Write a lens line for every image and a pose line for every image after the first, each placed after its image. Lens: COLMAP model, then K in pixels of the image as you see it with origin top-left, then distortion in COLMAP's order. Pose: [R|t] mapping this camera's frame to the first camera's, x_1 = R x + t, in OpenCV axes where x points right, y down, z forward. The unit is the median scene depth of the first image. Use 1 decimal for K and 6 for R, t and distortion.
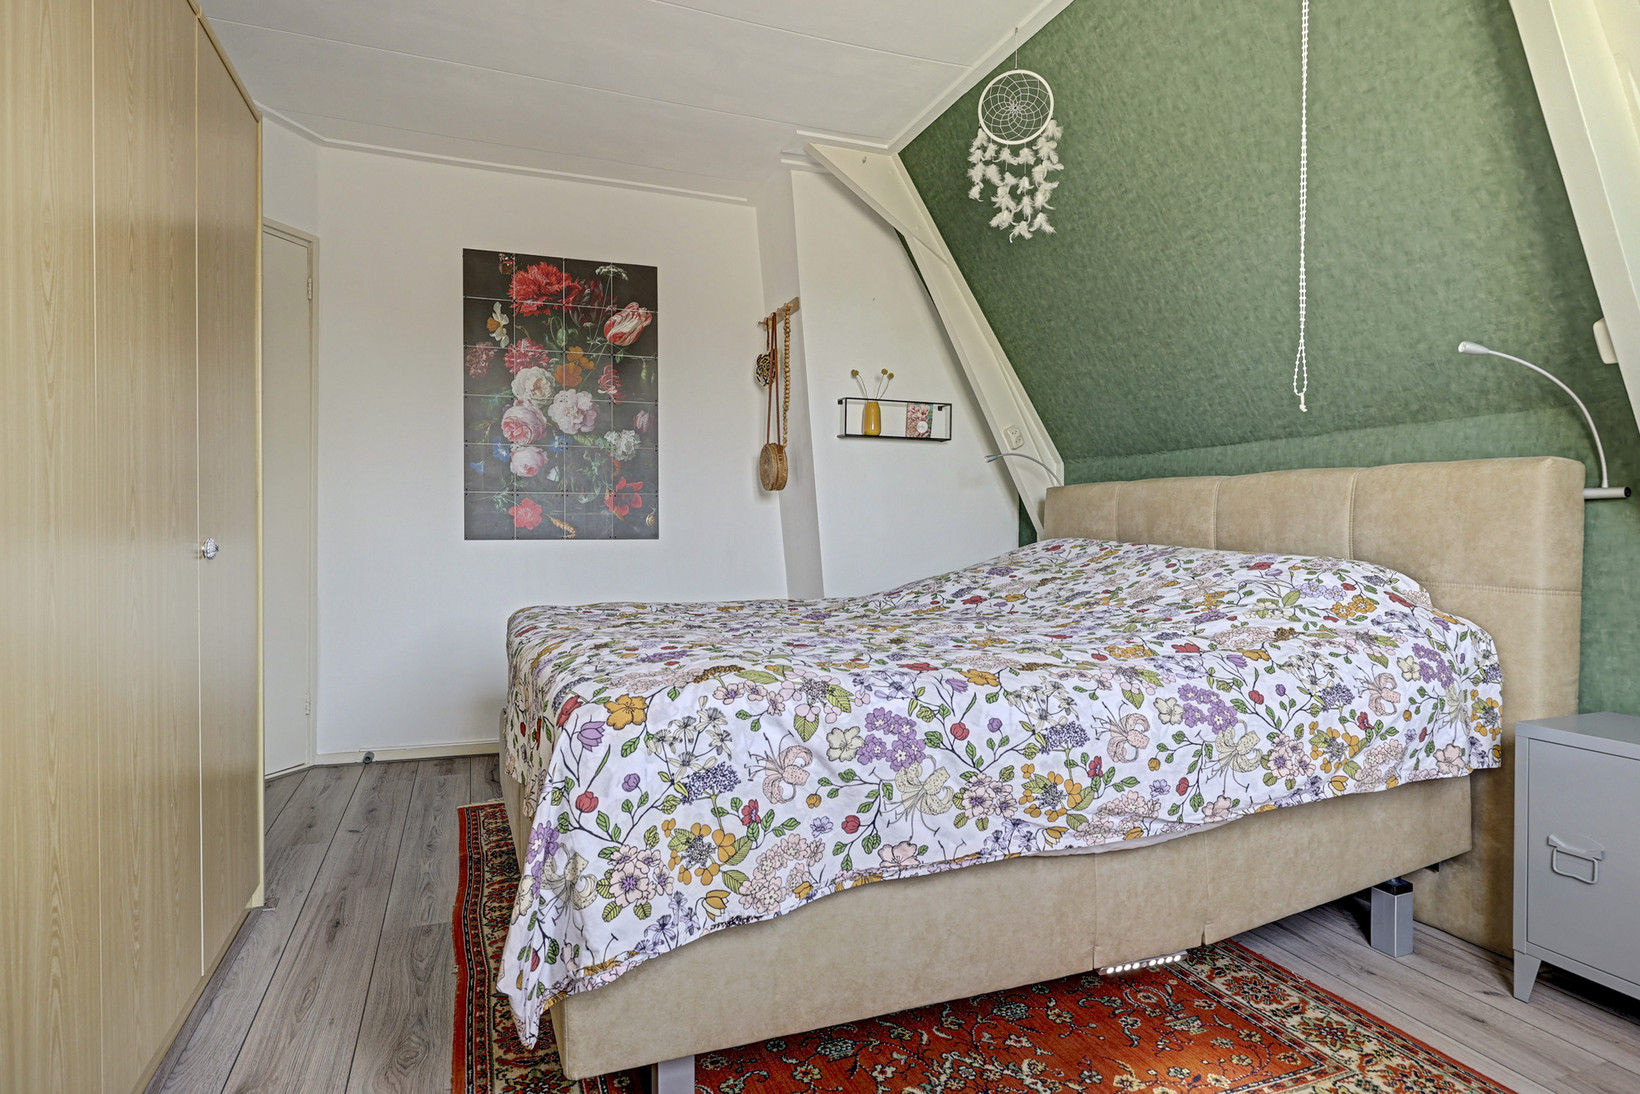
lens RADIAL K [[916.6, 0, 816.7], [0, 916.6, 530.3], [0, 0, 1]] dist [0.000789, 0.000173]
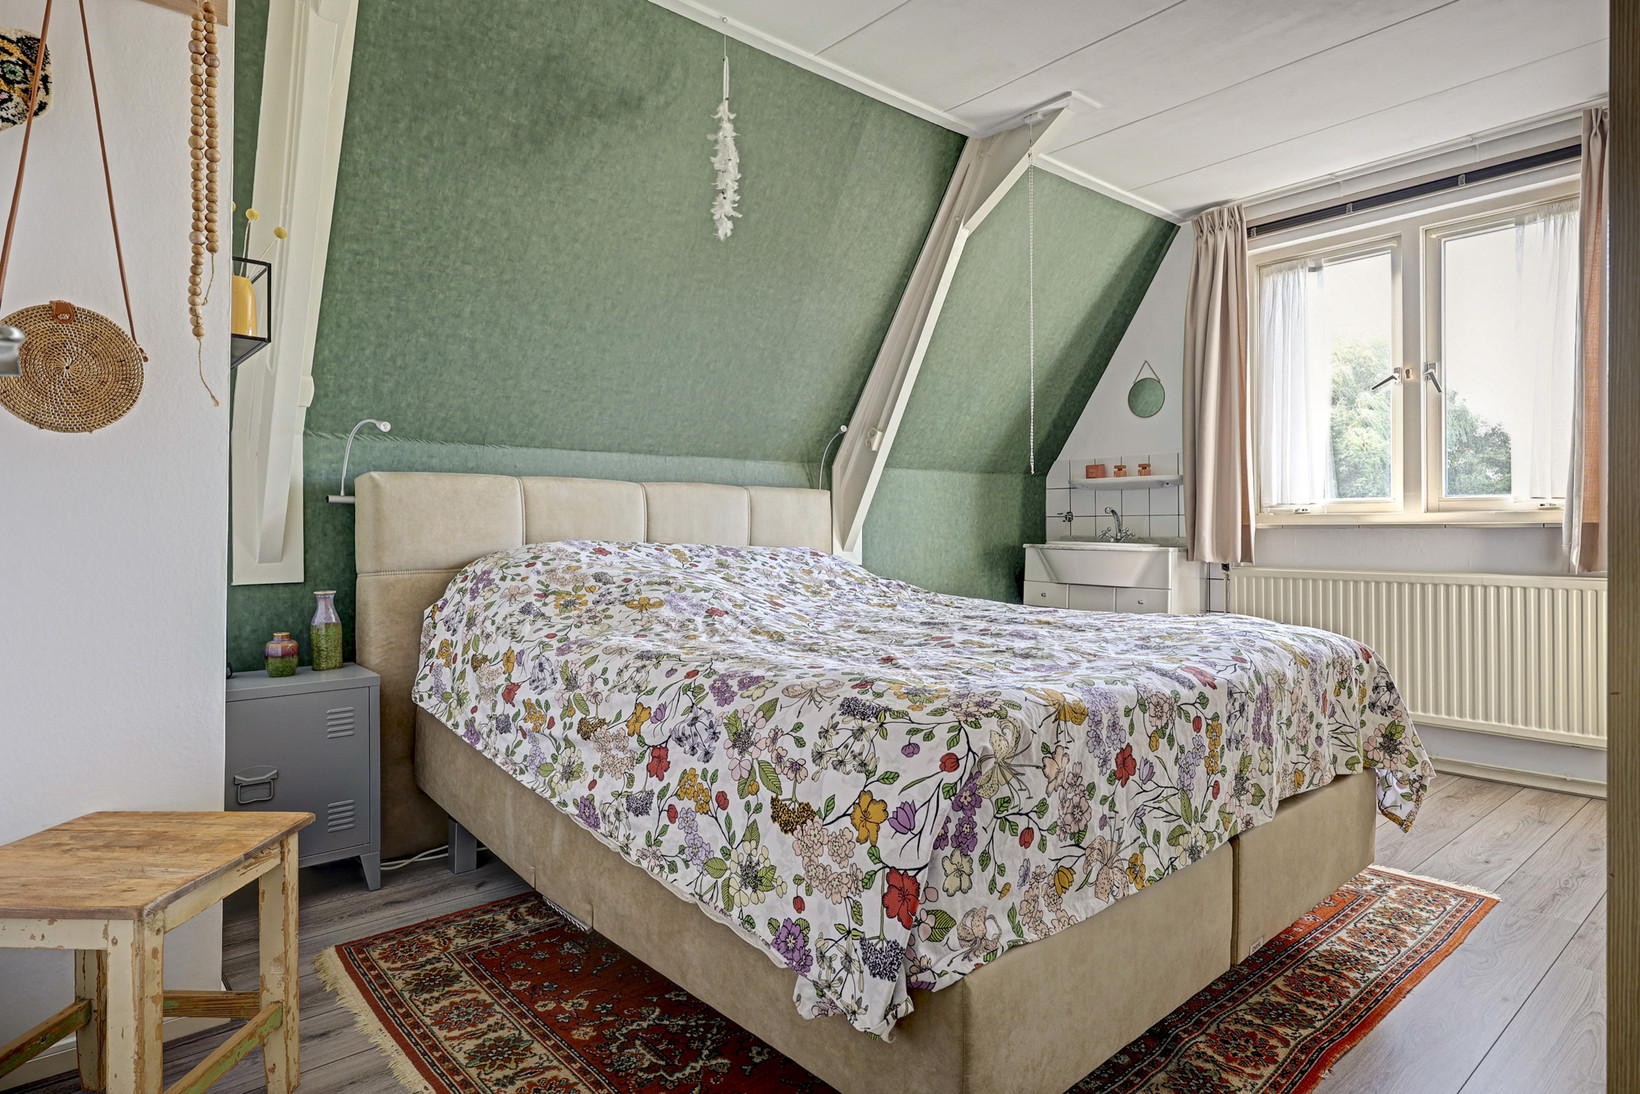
lens RADIAL K [[916.6, 0, 816.7], [0, 916.6, 530.3], [0, 0, 1]] dist [0.000789, 0.000173]
pose [[-0.343336, -0.000010, 0.939213, -0.650212], [0.007142, 0.999971, 0.002622, -0.000862], [-0.939185, 0.007608, -0.343326, 1.105043]]
